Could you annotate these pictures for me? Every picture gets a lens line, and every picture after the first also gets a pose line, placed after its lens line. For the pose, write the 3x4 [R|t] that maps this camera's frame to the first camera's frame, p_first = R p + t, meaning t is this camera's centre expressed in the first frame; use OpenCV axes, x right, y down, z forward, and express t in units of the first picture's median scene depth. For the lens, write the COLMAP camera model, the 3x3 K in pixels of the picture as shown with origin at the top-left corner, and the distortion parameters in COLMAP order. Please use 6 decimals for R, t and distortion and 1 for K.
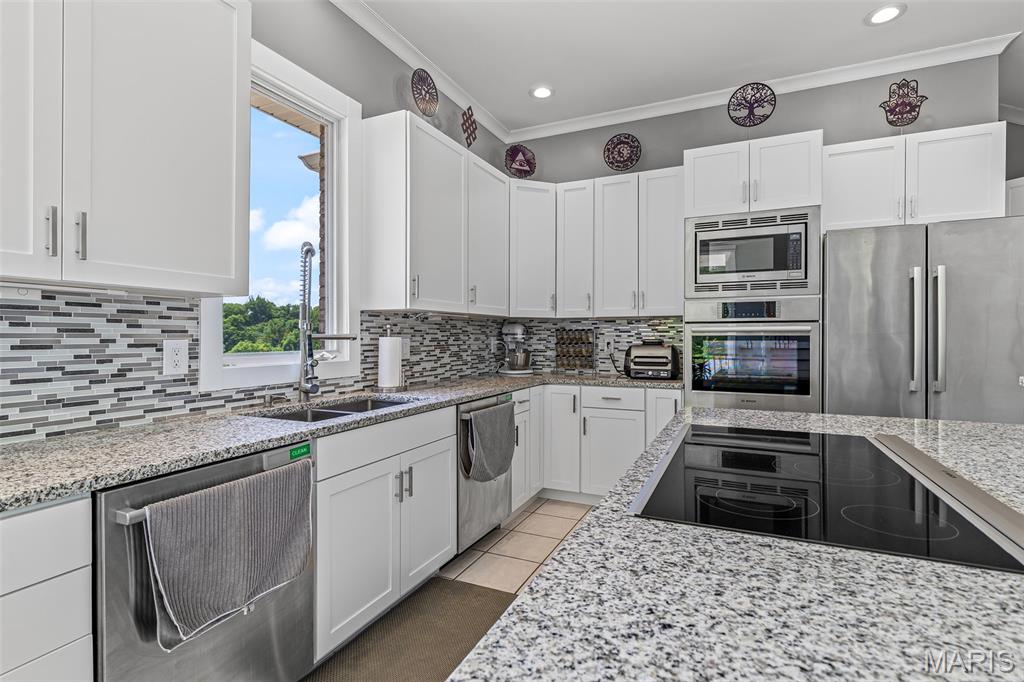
lens RADIAL K [[487.0, 0, 518.1], [0, 487.0, 340.8], [0, 0, 1]] dist [-0.001006, -0.001448]
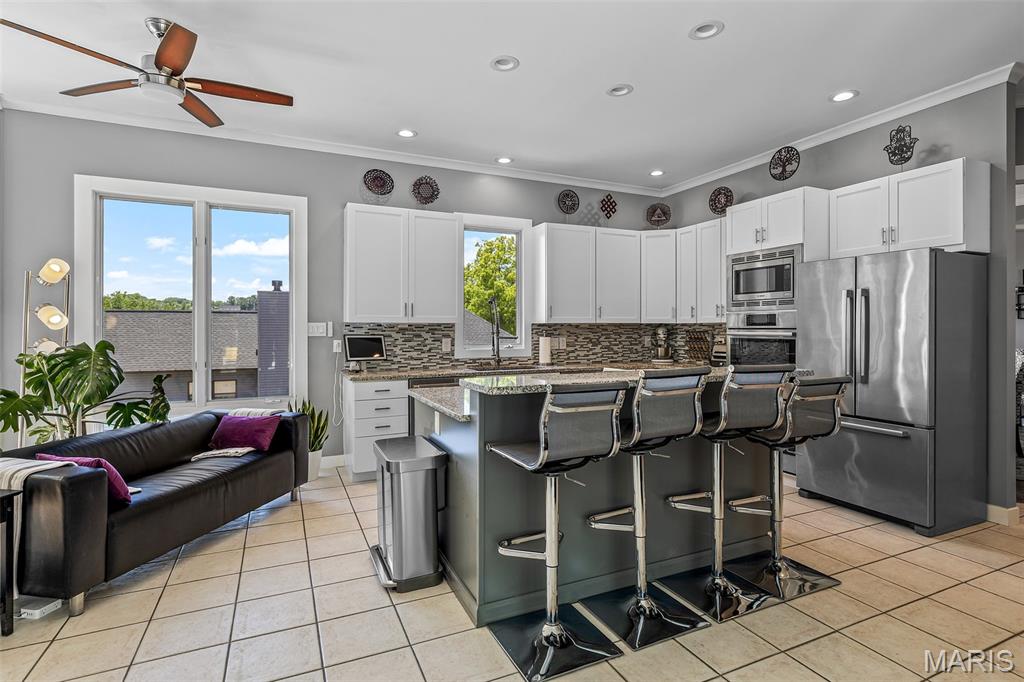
lens RADIAL K [[516.2, 0, 510.9], [0, 516.2, 332.1], [0, 0, 1]] dist [0.001295, -0.000271]
pose [[0.754214, 0.004932, -0.656610, 0.909435], [-0.004556, 0.999987, 0.002278, -0.029505], [0.656612, 0.001274, 0.754227, -0.586486]]
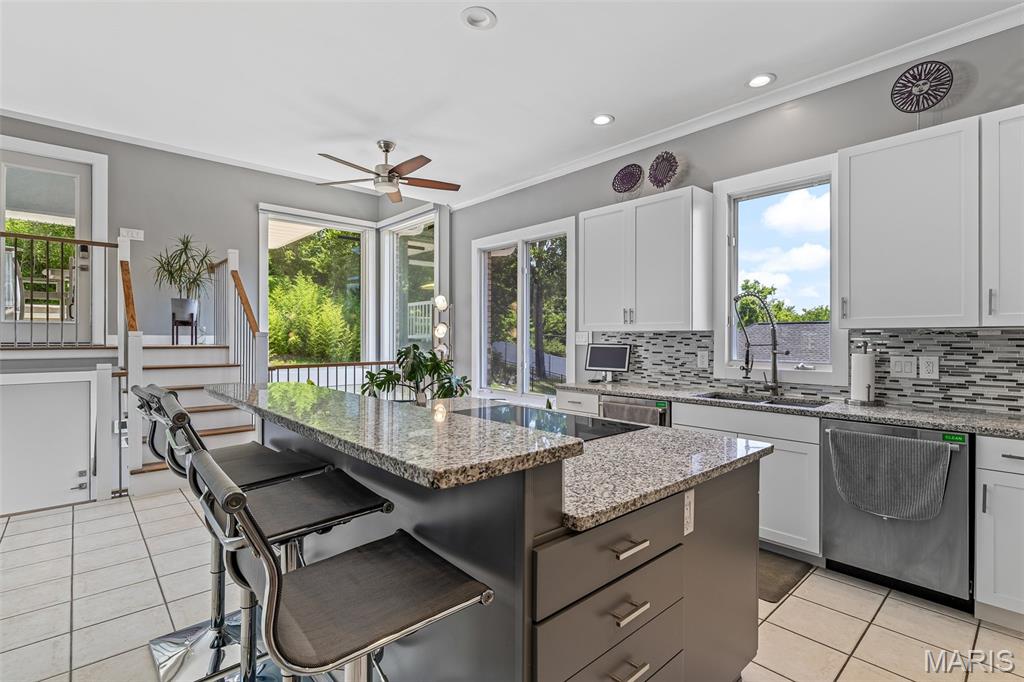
lens RADIAL K [[487.0, 0, 516.2], [0, 487.0, 338.4], [0, 0, 1]] dist [-0.001006, -0.001448]
pose [[-0.391755, 0.002886, -0.920065, 0.949225], [-0.008099, 0.999946, 0.006585, -0.039896], [0.920034, 0.010032, -0.391710, 0.666906]]
